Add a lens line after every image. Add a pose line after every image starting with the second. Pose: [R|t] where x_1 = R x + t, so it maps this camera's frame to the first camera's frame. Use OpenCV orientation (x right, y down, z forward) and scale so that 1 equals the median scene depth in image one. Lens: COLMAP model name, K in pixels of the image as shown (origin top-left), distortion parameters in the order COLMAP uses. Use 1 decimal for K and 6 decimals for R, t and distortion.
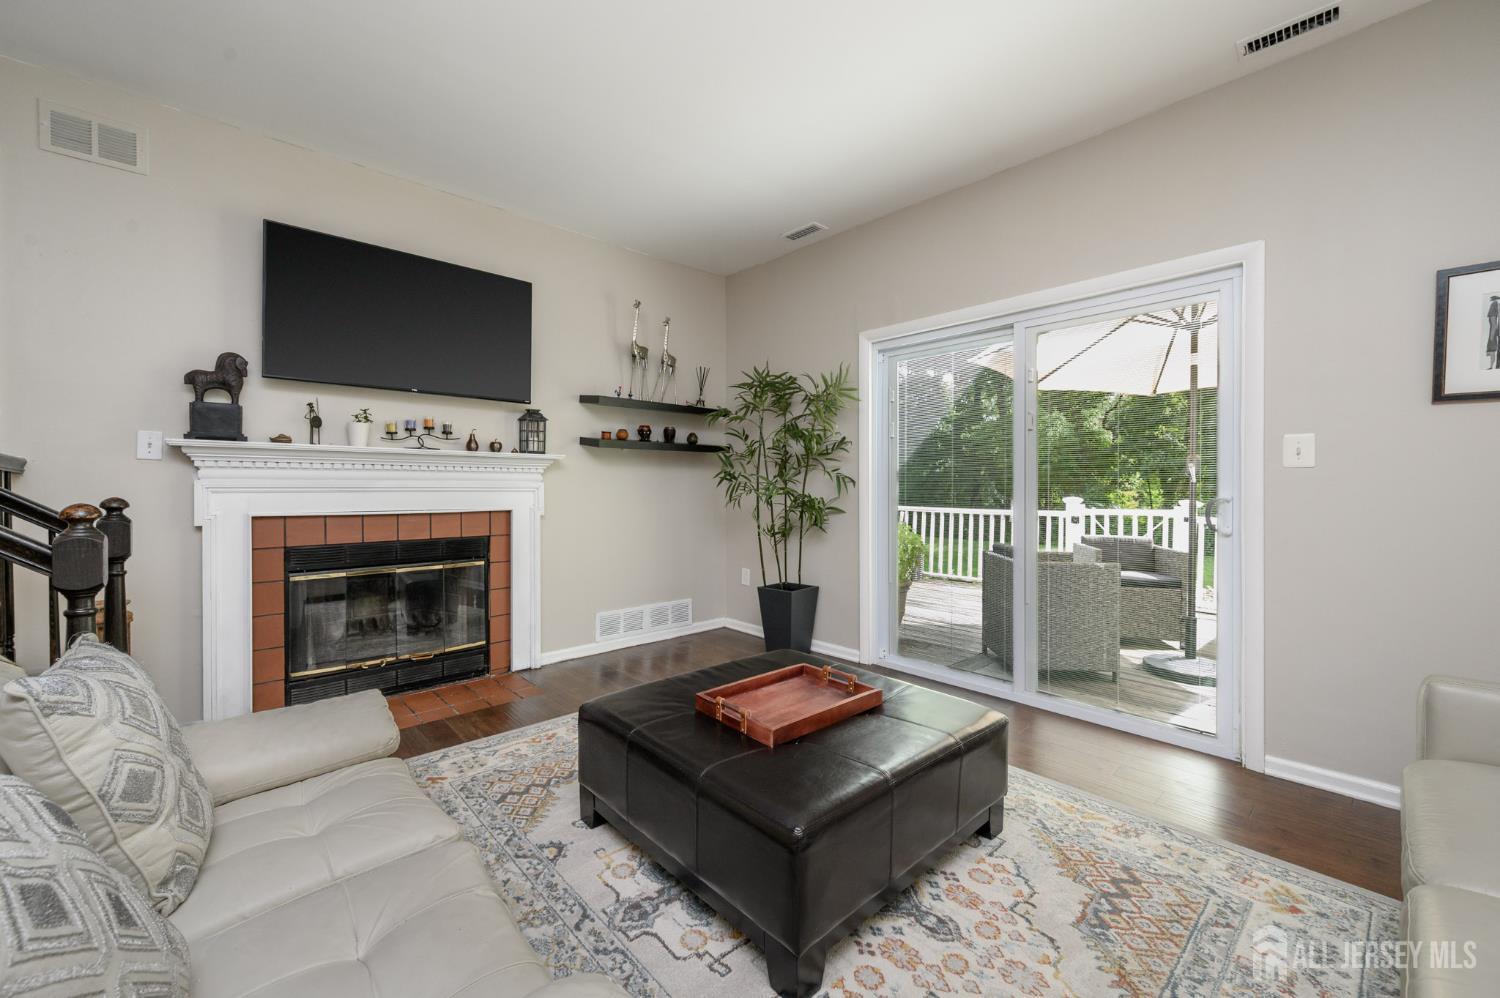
lens RADIAL K [[588.6, 0, 752.5], [0, 588.6, 493.1], [0, 0, 1]] dist [-0.002740, -0.000434]
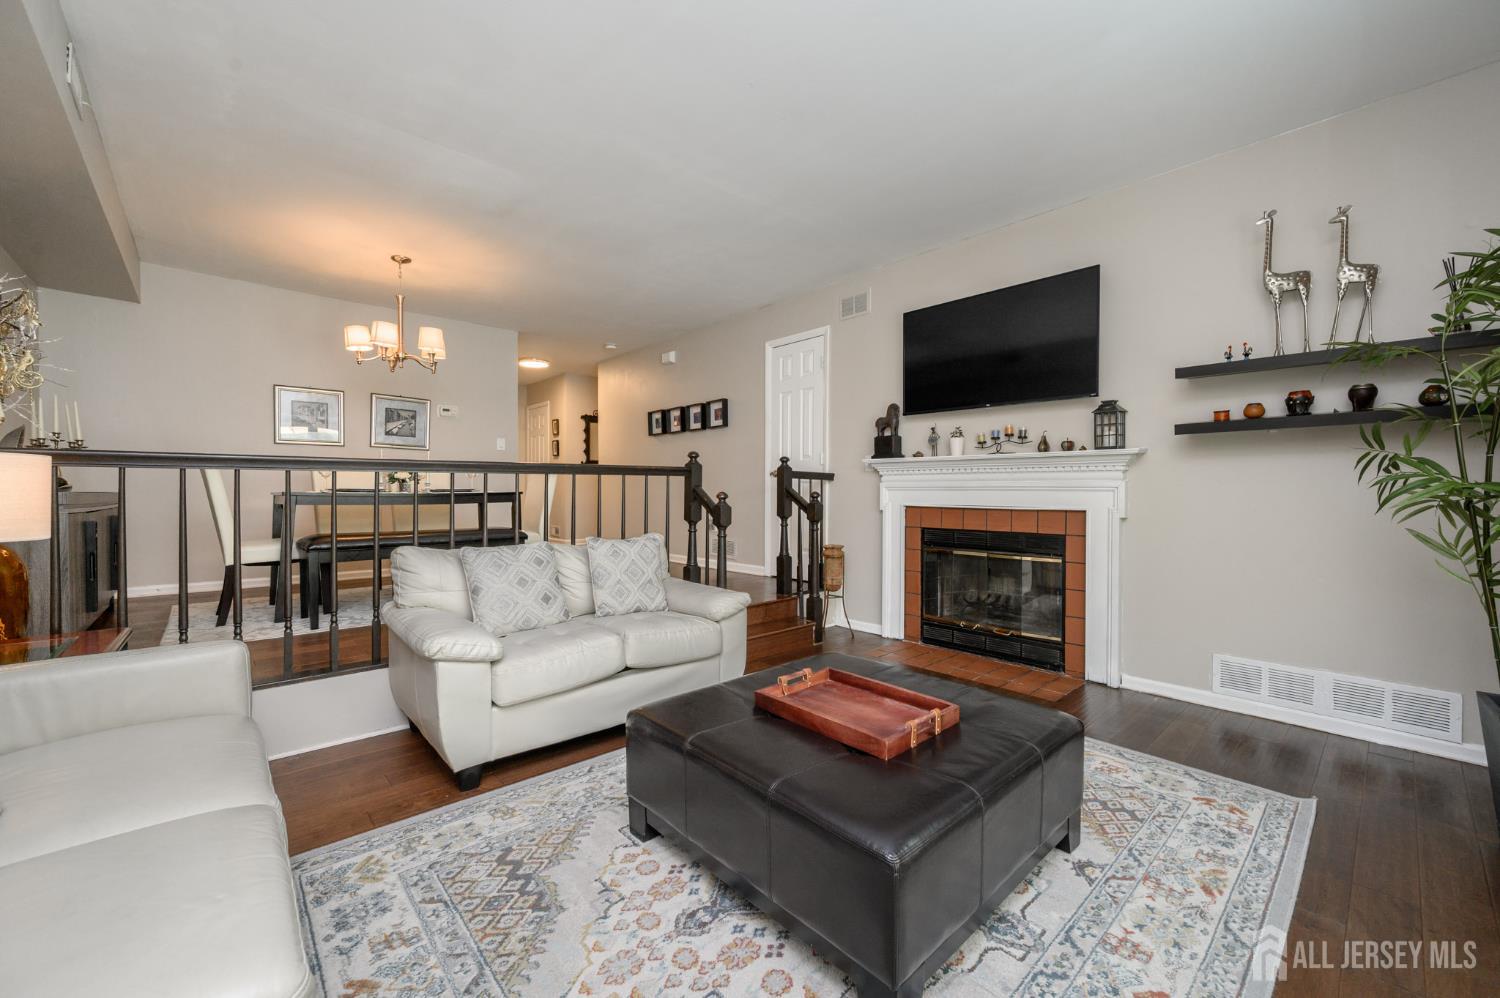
lens RADIAL K [[588.6, 0, 753.7], [0, 588.6, 497.1], [0, 0, 1]] dist [-0.002740, -0.000434]
pose [[0.003906, 0.009160, -0.999950, 0.585153], [-0.015068, 0.999845, 0.009100, 0.007536], [0.999879, 0.015032, 0.004044, 0.488435]]
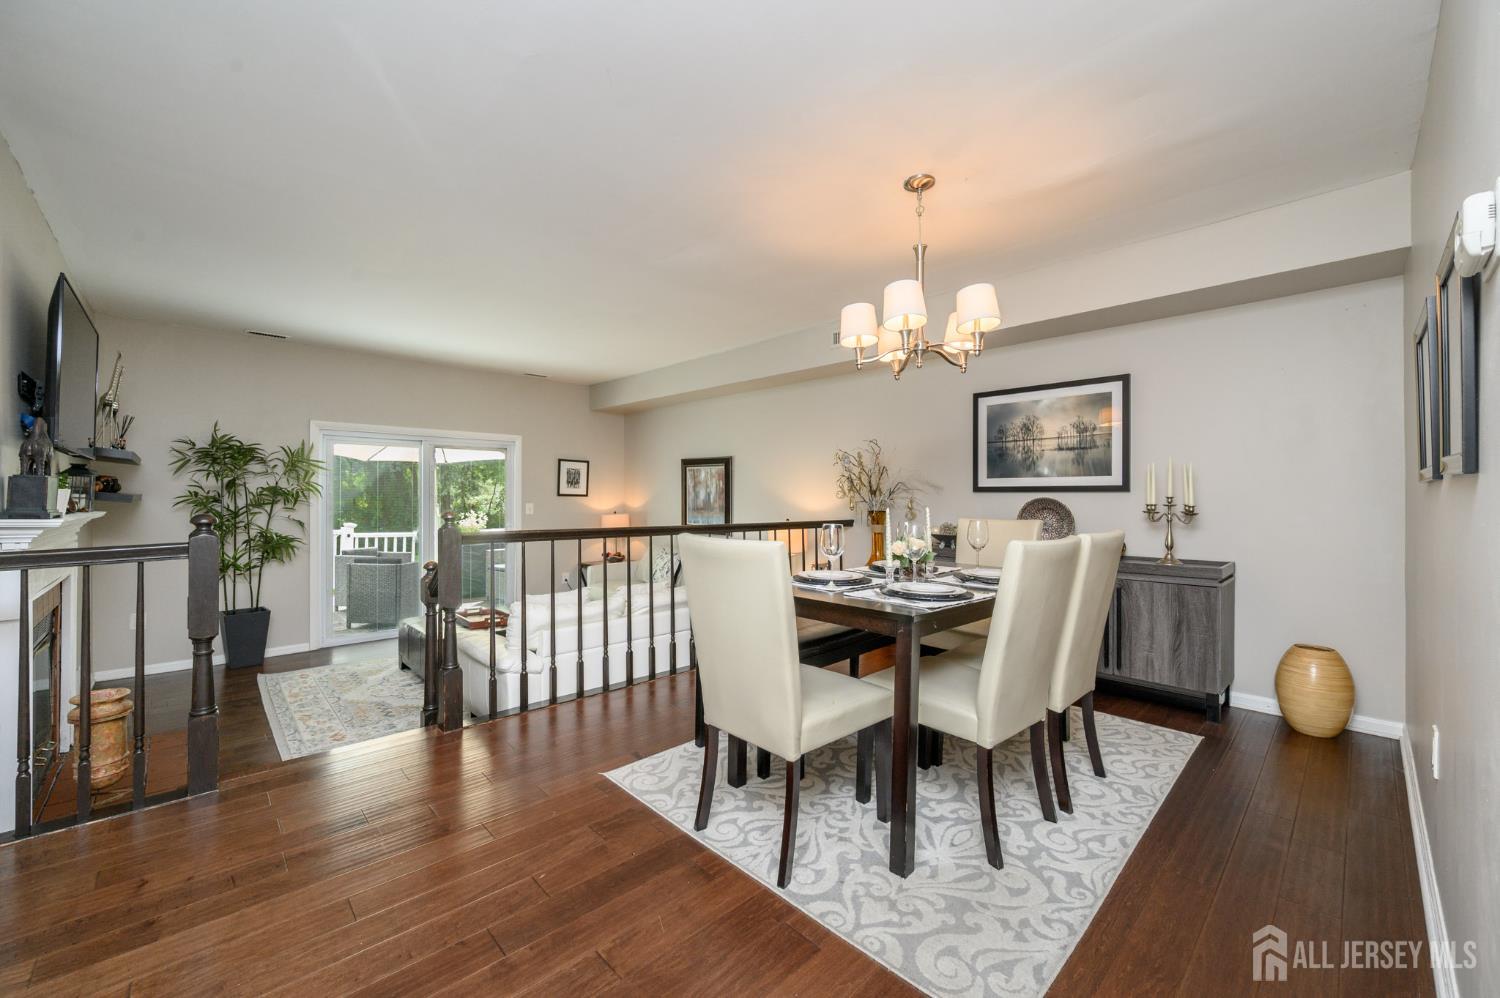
lens RADIAL K [[588.6, 0, 749.4], [0, 588.6, 494.0], [0, 0, 1]] dist [-0.002740, -0.000434]
pose [[-0.014791, 0.000823, 0.999890, -1.449072], [0.003819, 0.999992, -0.000766, -0.099704], [-0.999883, 0.003808, -0.014794, -0.050310]]
